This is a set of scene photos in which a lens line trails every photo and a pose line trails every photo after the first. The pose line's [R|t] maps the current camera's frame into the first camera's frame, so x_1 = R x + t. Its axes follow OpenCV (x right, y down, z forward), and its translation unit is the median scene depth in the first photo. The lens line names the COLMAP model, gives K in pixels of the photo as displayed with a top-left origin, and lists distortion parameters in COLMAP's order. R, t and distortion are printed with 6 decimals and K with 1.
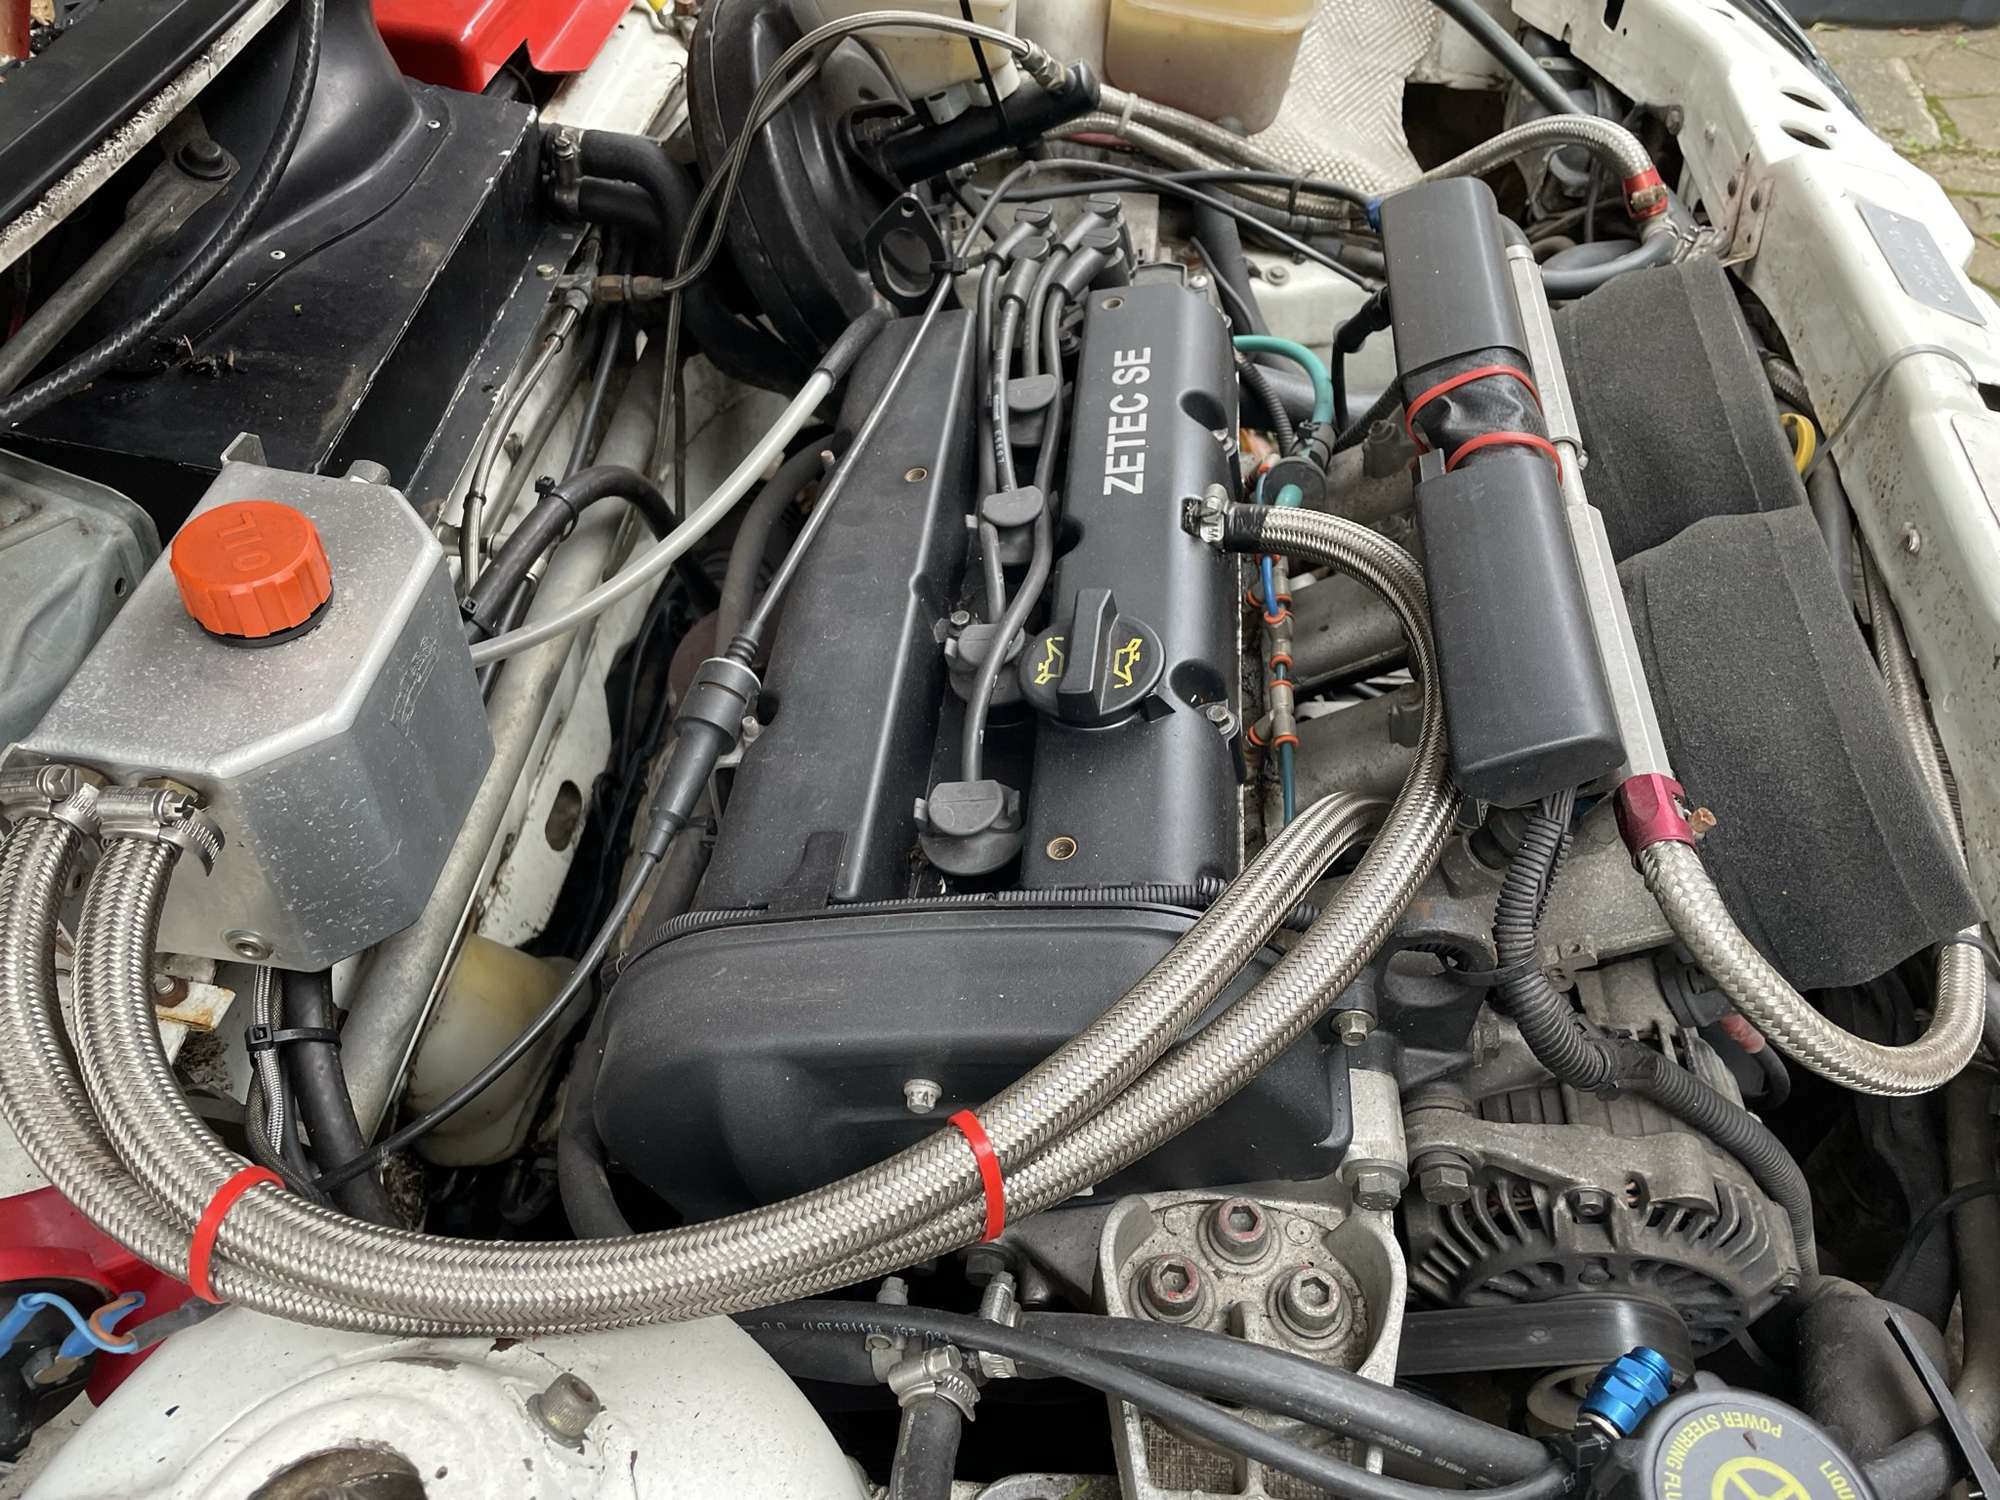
lens RADIAL K [[1512.3, 0, 984.2], [0, 1512.3, 734.9], [0, 0, 1]] dist [0.086039, -0.112350]
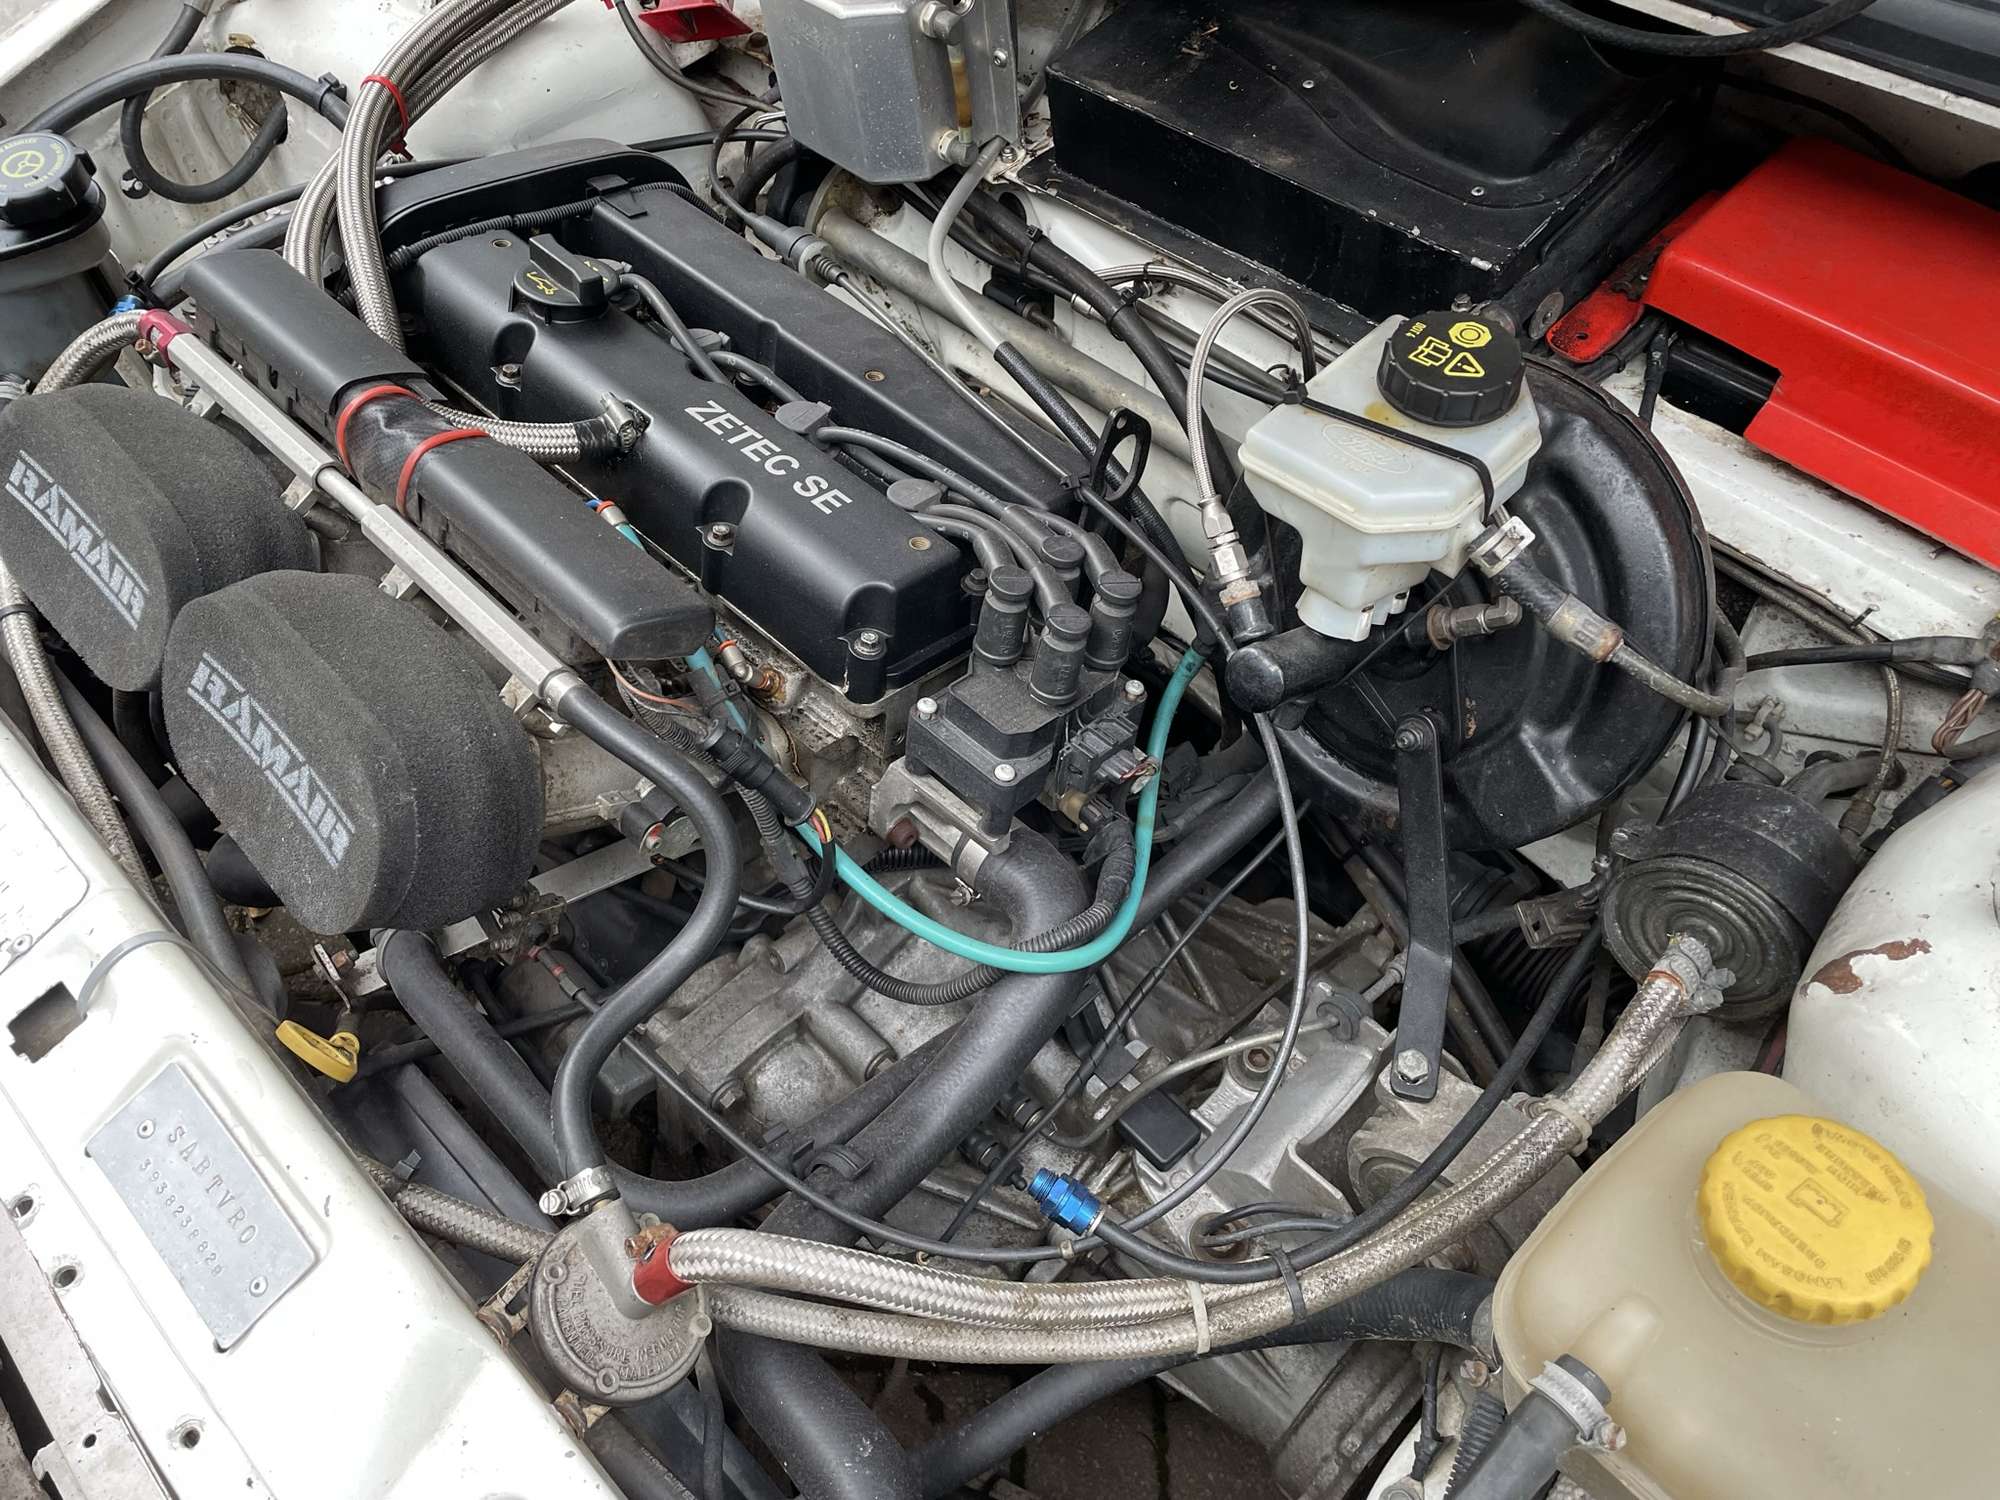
lens RADIAL K [[1512.3, 0, 981.8], [0, 1512.3, 751.4], [0, 0, 1]] dist [0.086039, -0.112350]
pose [[-0.626190, 0.627730, -0.462430, 0.694780], [-0.555968, 0.056311, 0.829294, -1.295625], [0.546613, 0.776392, 0.313736, 0.978071]]
